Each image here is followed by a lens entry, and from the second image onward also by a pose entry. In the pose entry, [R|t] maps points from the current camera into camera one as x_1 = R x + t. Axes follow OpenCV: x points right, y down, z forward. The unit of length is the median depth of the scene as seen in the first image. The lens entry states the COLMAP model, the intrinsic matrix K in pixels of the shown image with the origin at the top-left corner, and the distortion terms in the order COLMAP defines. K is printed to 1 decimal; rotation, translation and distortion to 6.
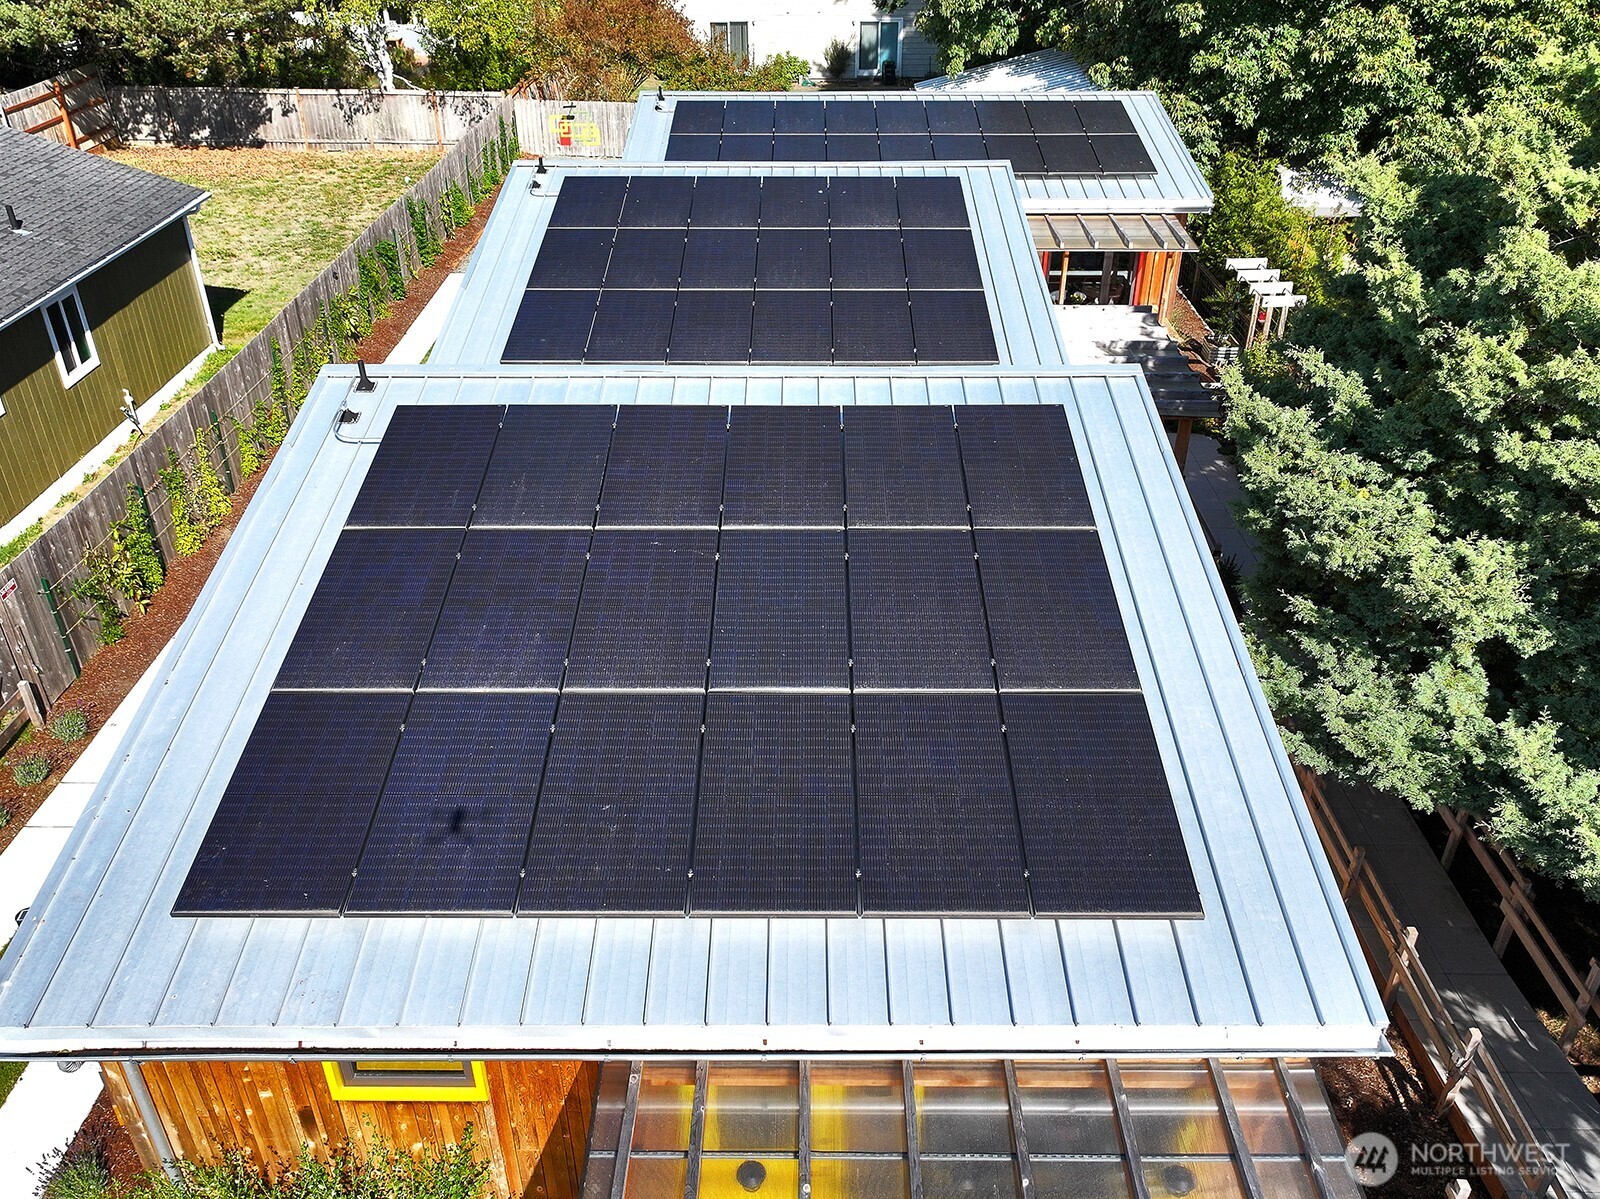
lens RADIAL K [[1279.9, 0, 800.0], [0, 1279.9, 599.5], [0, 0, 1]] dist [-0.006986, 0.021003]
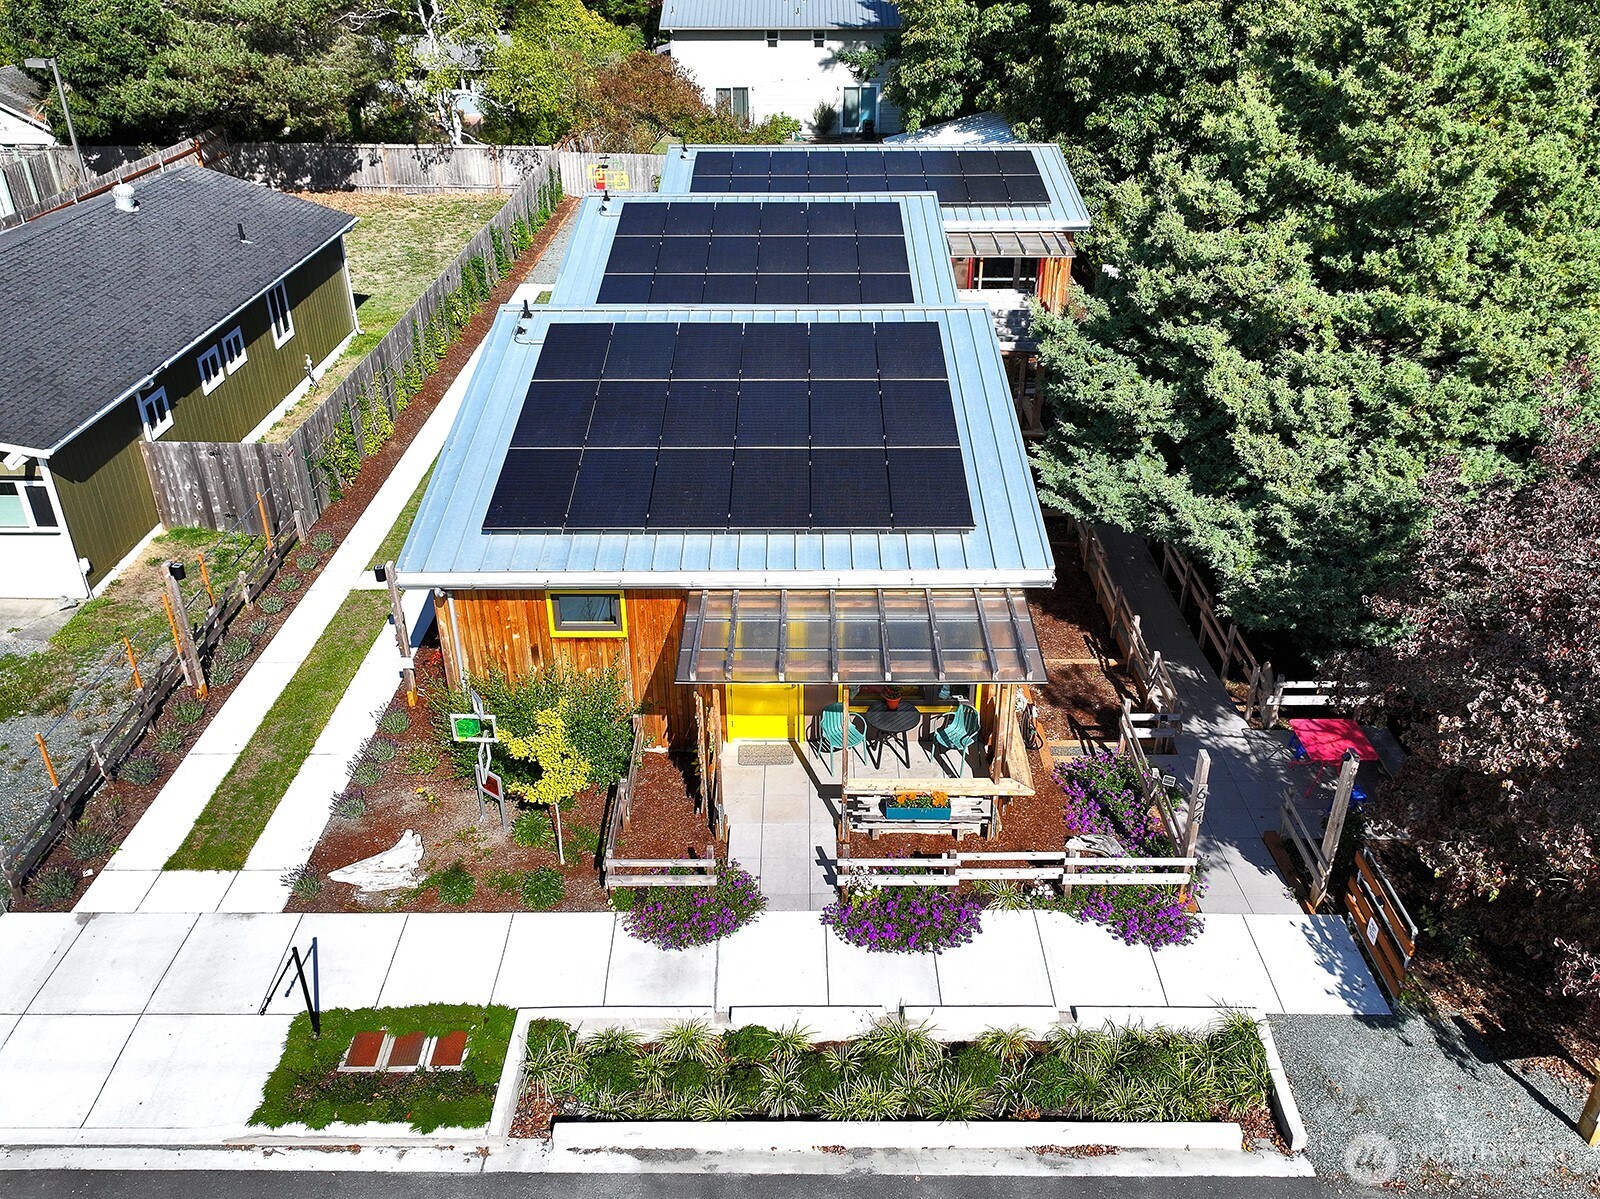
lens RADIAL K [[1277.7, 0, 800.0], [0, 1277.7, 599.5], [0, 0, 1]] dist [0.009304, -0.010608]
pose [[0.999993, -0.003279, 0.001503, 0.007245], [0.003334, 0.999258, -0.038360, 0.125089], [-0.001376, 0.038365, 0.999263, -0.306636]]
